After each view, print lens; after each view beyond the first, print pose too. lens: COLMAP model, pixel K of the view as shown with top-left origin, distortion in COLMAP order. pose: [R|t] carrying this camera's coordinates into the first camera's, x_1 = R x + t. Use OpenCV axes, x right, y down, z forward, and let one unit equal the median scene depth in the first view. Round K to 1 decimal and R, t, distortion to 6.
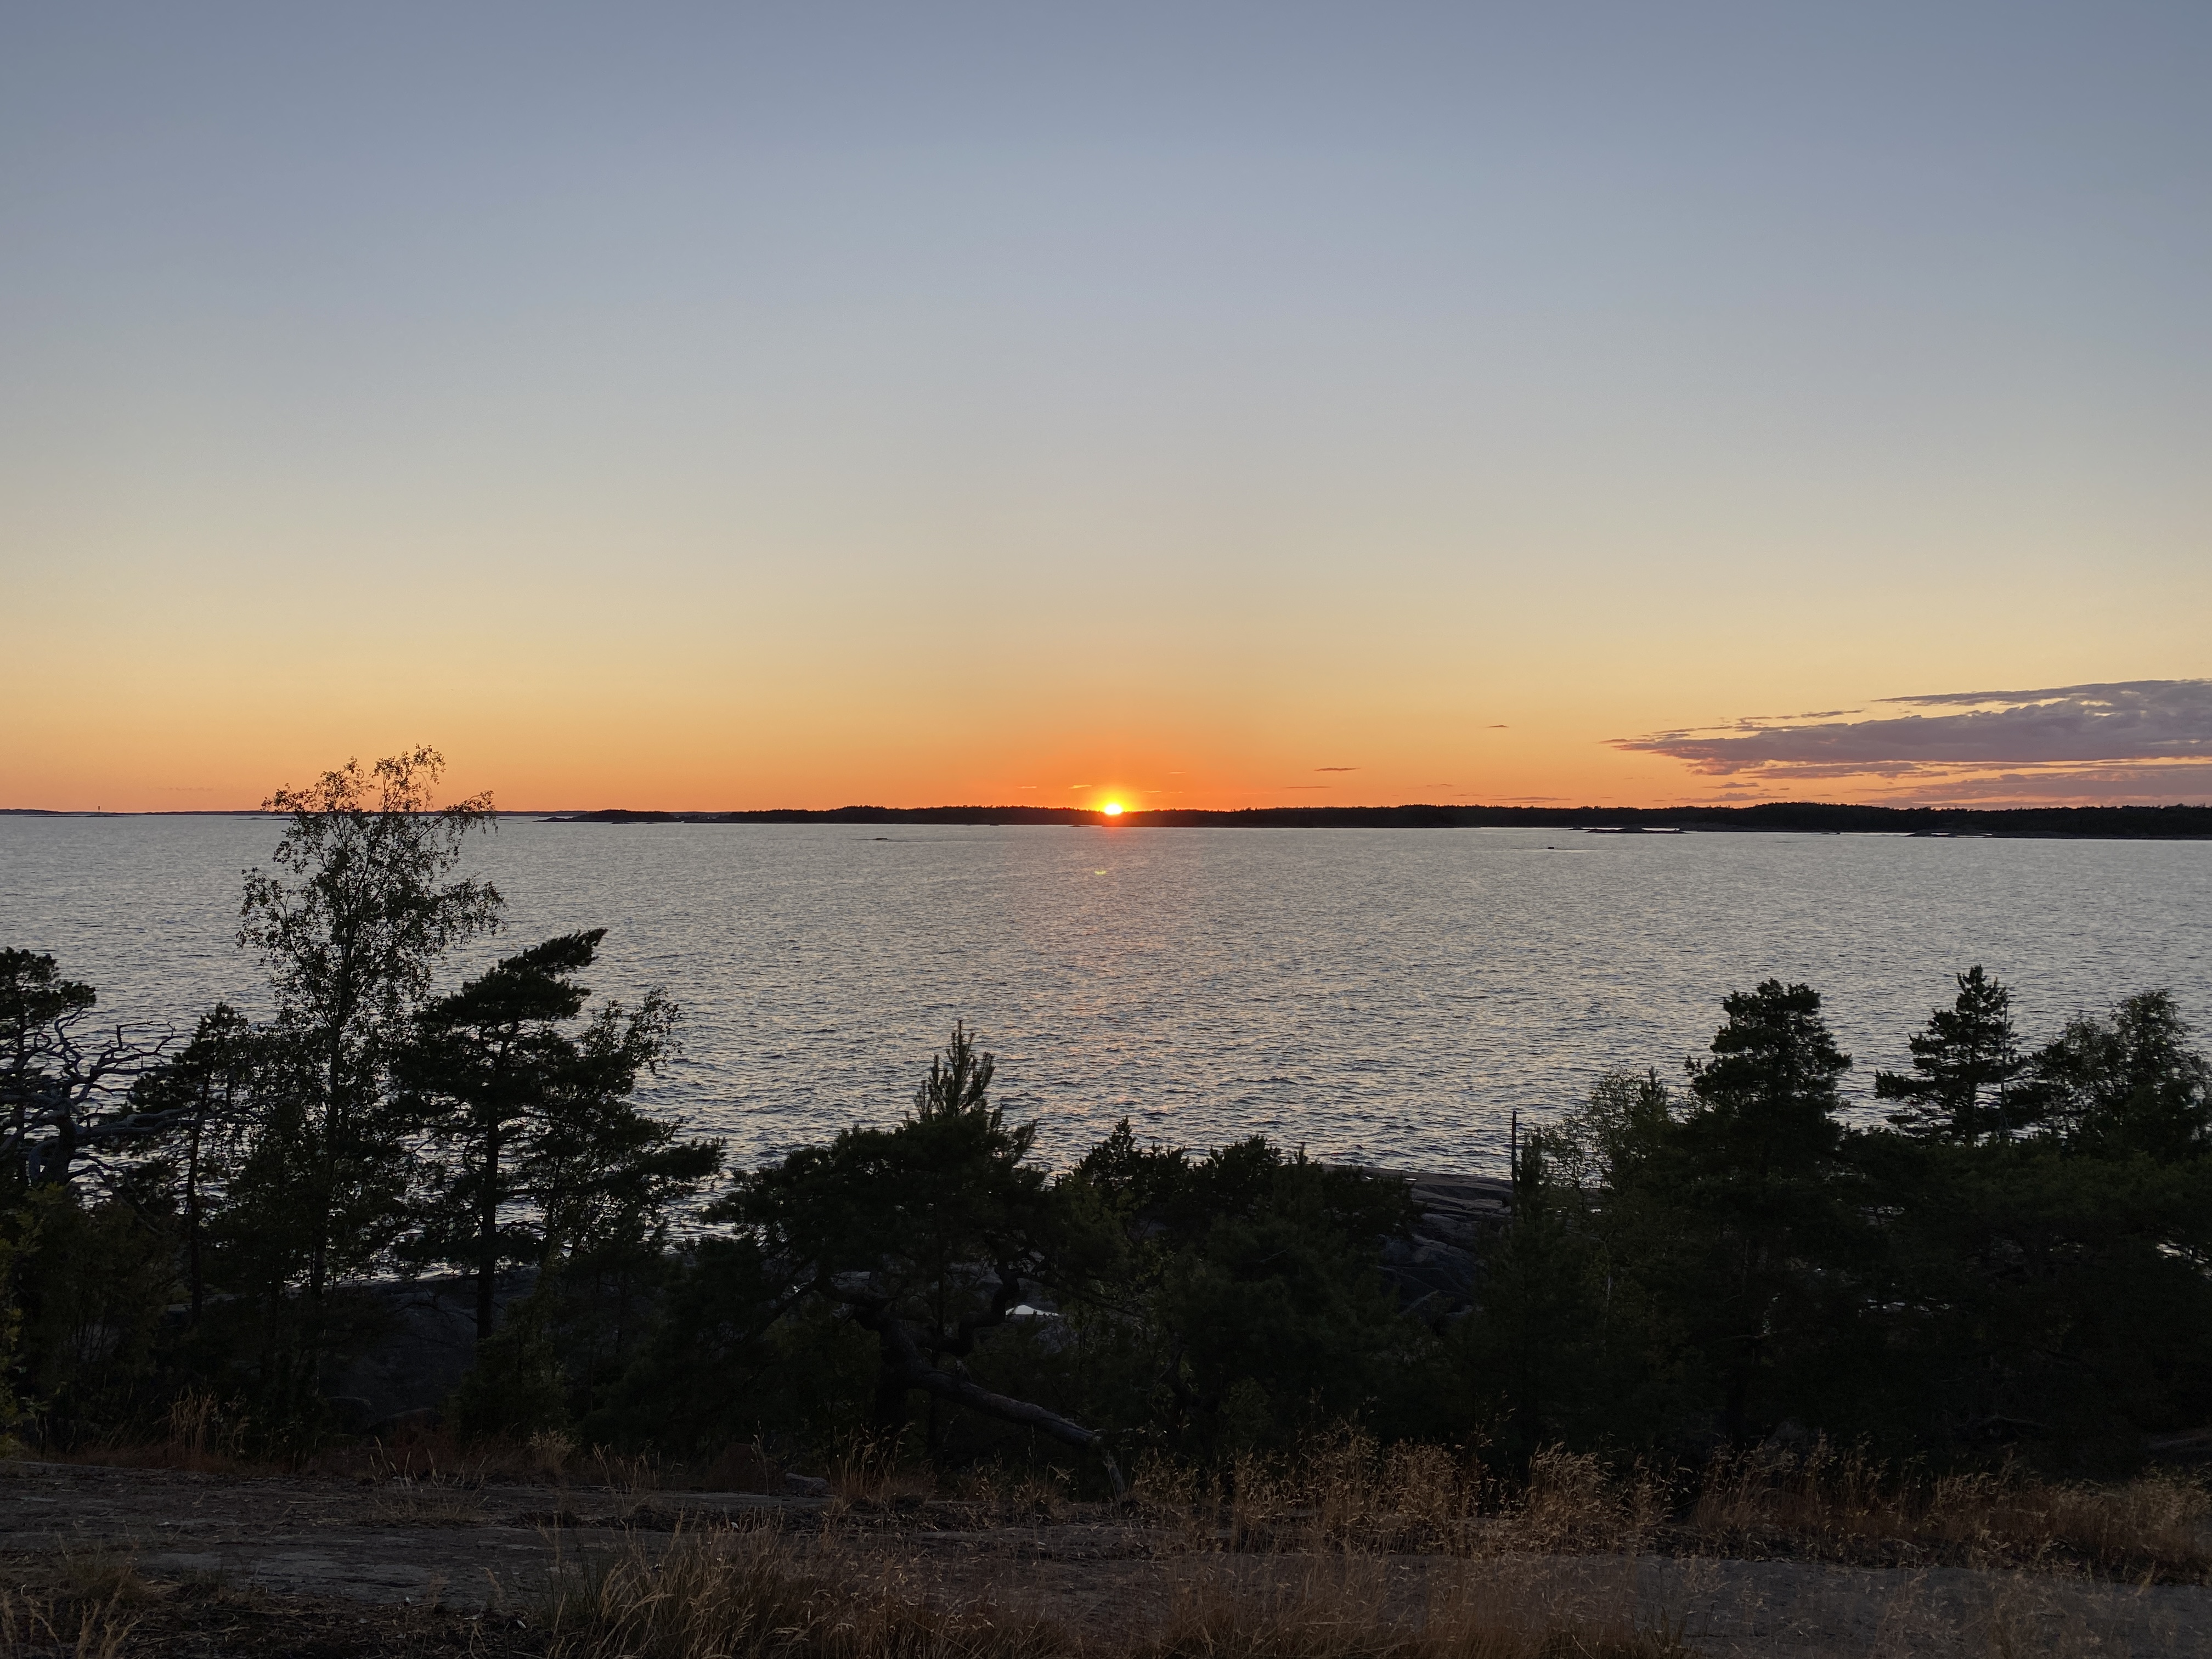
lens RADIAL K [[1648.4, 0, 1106.0], [0, 1648.4, 829.5], [0, 0, 1]] dist [0.002257, 0.143118]
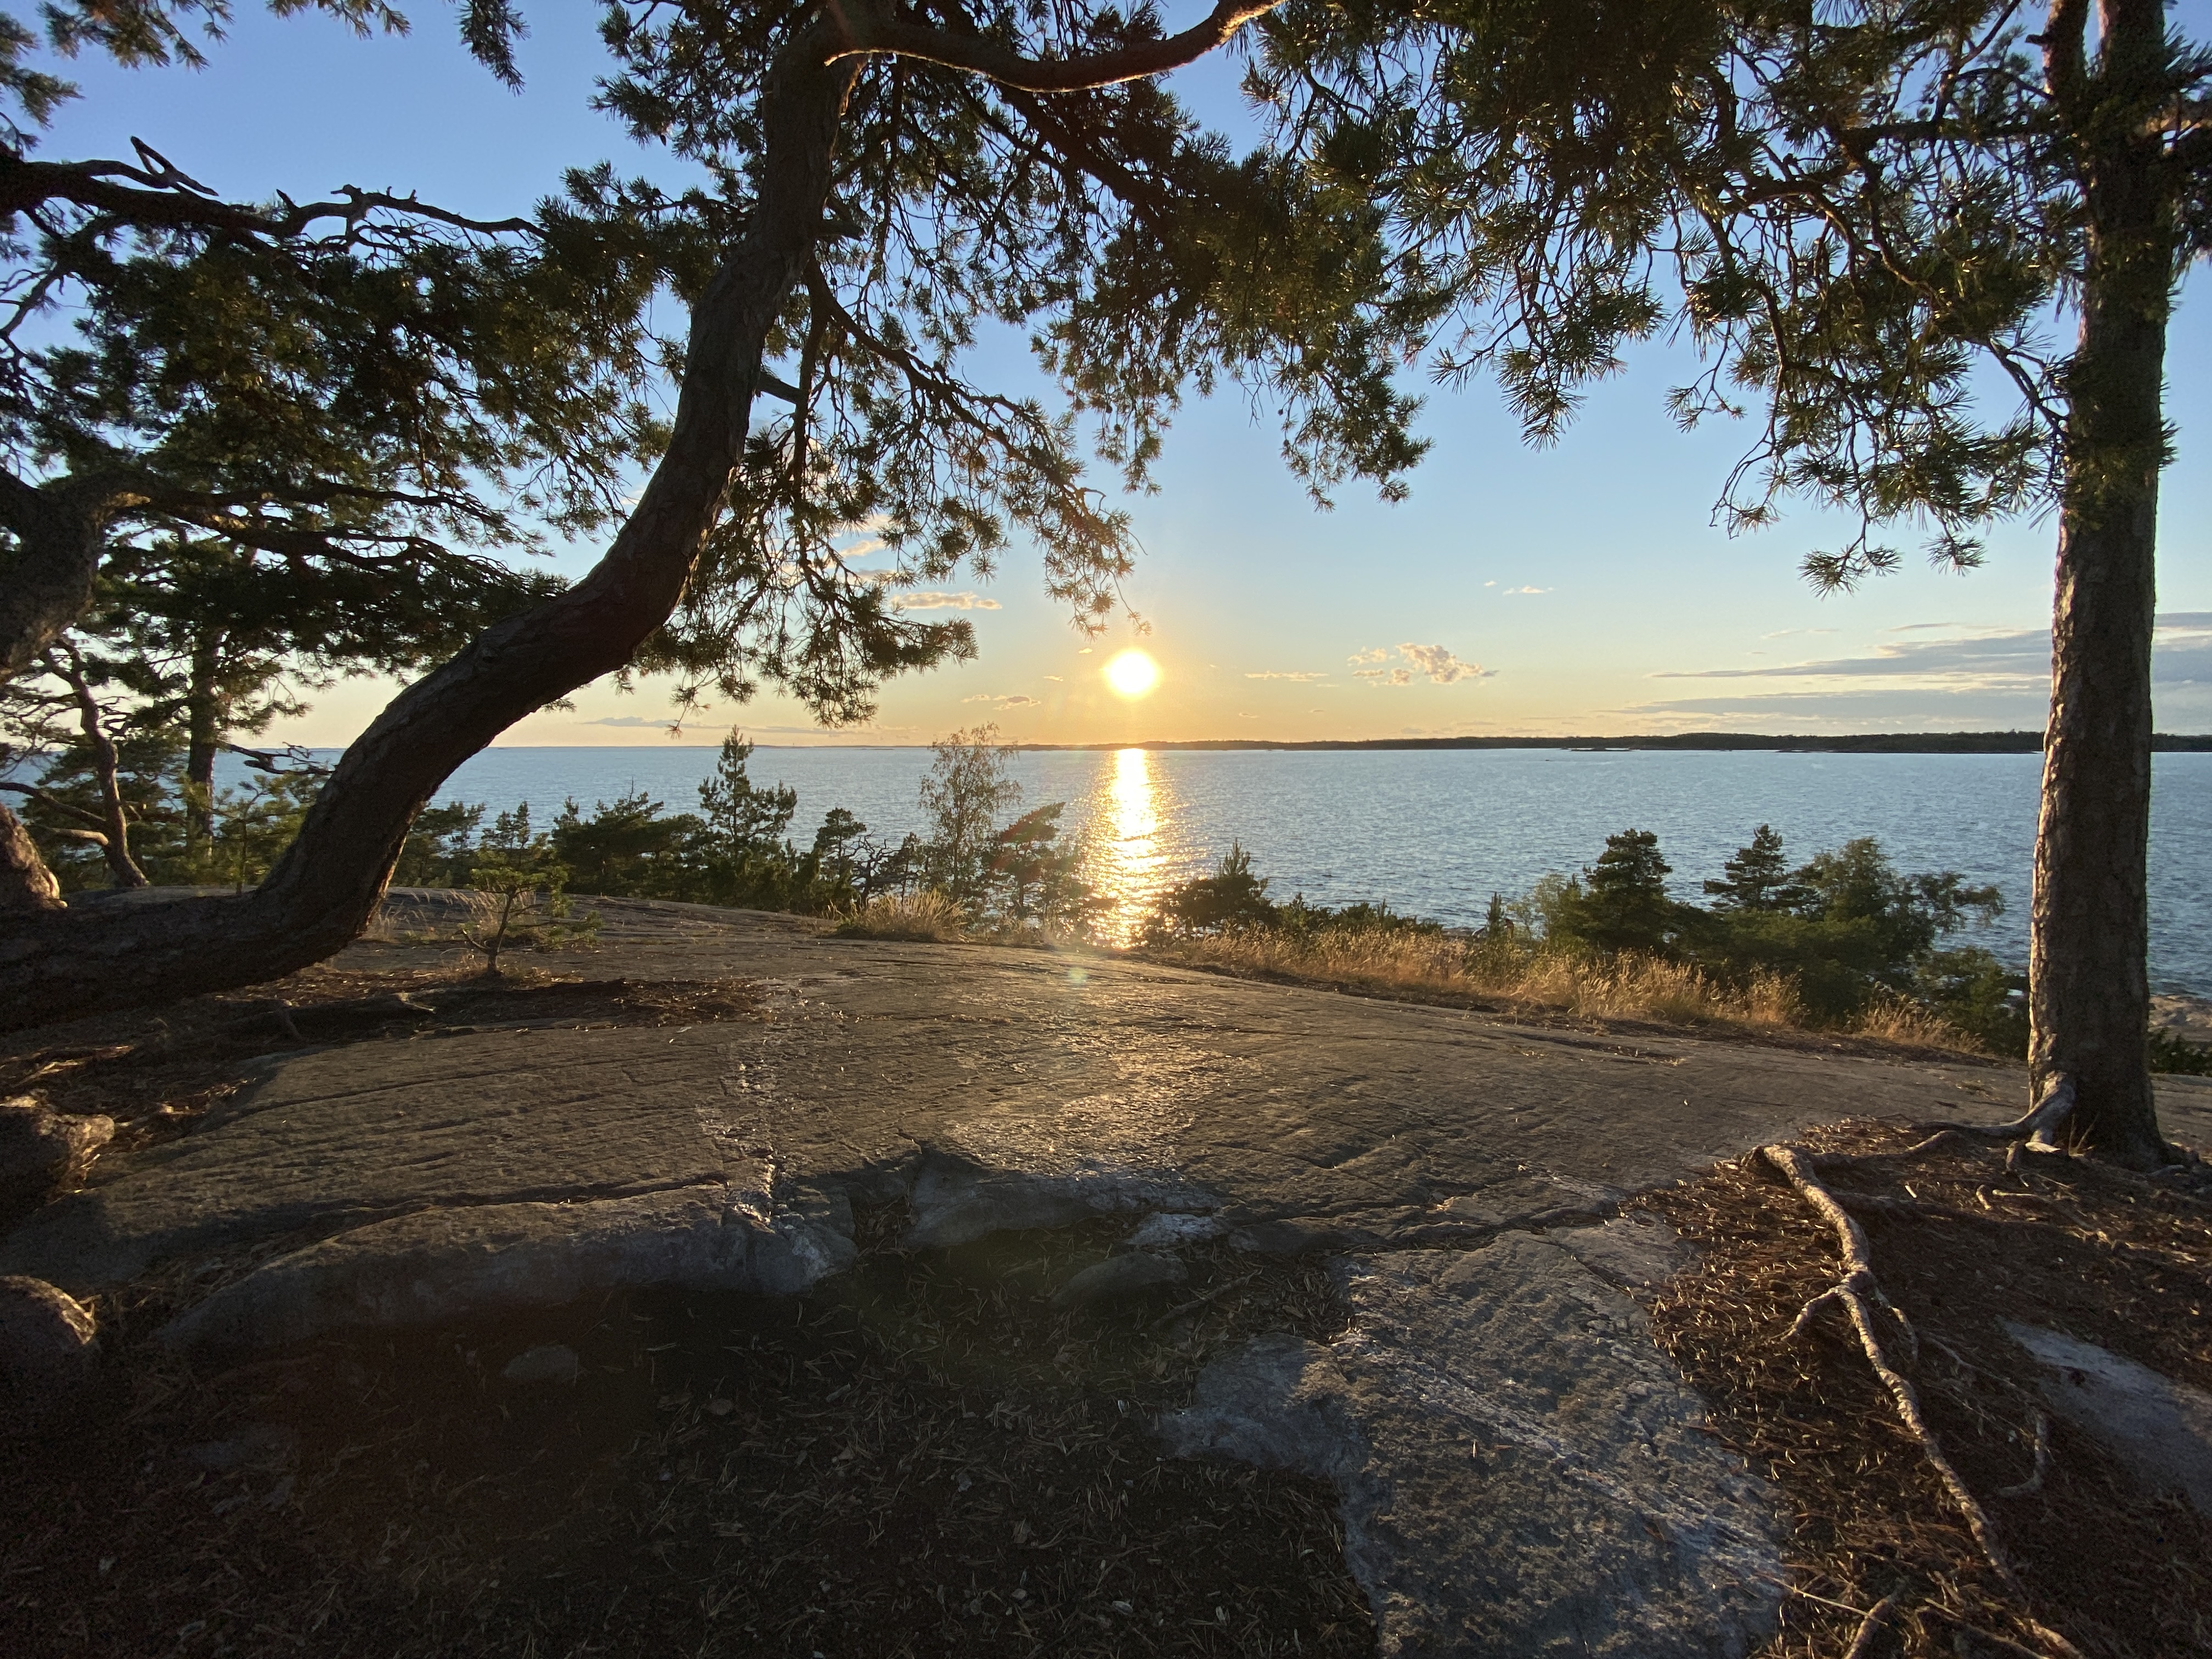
lens RADIAL K [[865.6, 0, 1098.0], [0, 865.6, 819.3], [0, 0, 1]] dist [0.001428, -0.011781]
pose [[0.976809, 0.009085, -0.213919, -0.007442], [0.007340, 0.997091, 0.075863, -0.005054], [0.213986, -0.075674, 0.973901, -0.143394]]
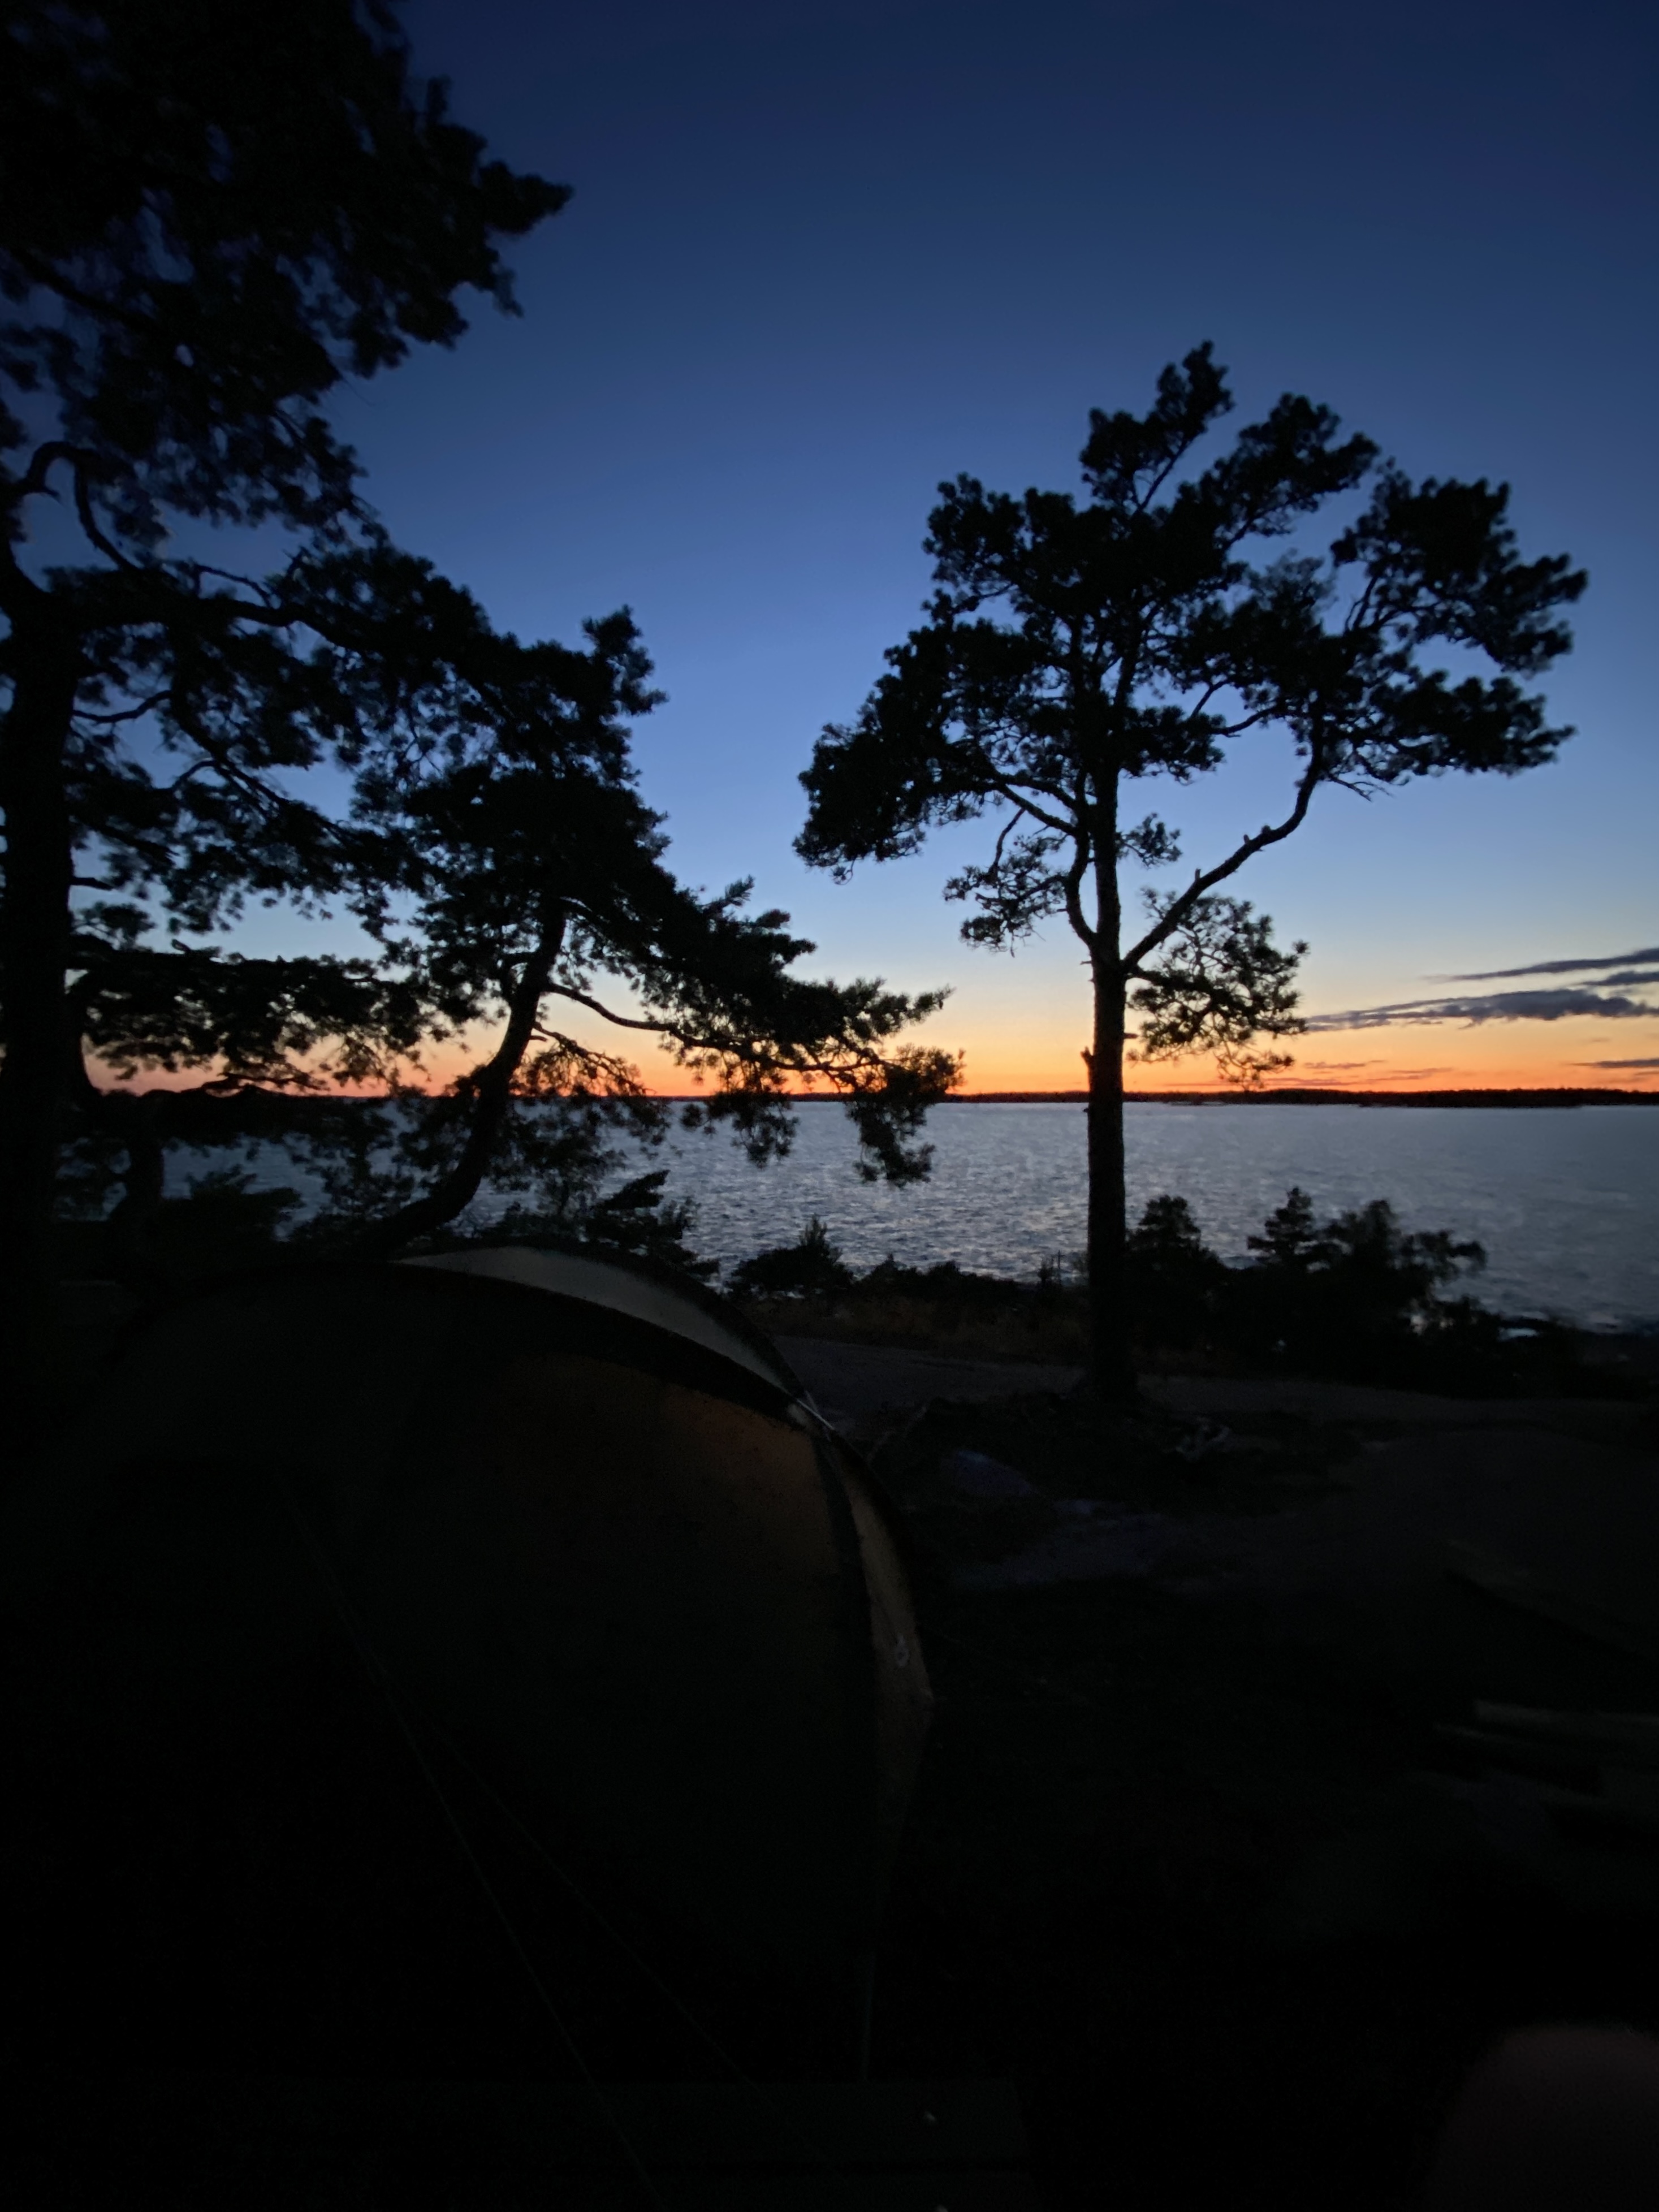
lens RADIAL K [[890.6, 0, 829.2], [0, 890.6, 1095.1], [0, 0, 1]] dist [0.012987, -0.017177]
pose [[0.996464, -0.003162, -0.083957, 0.029877], [0.002296, 0.999943, -0.010413, -0.032723], [0.083985, 0.010183, 0.996415, -0.249022]]
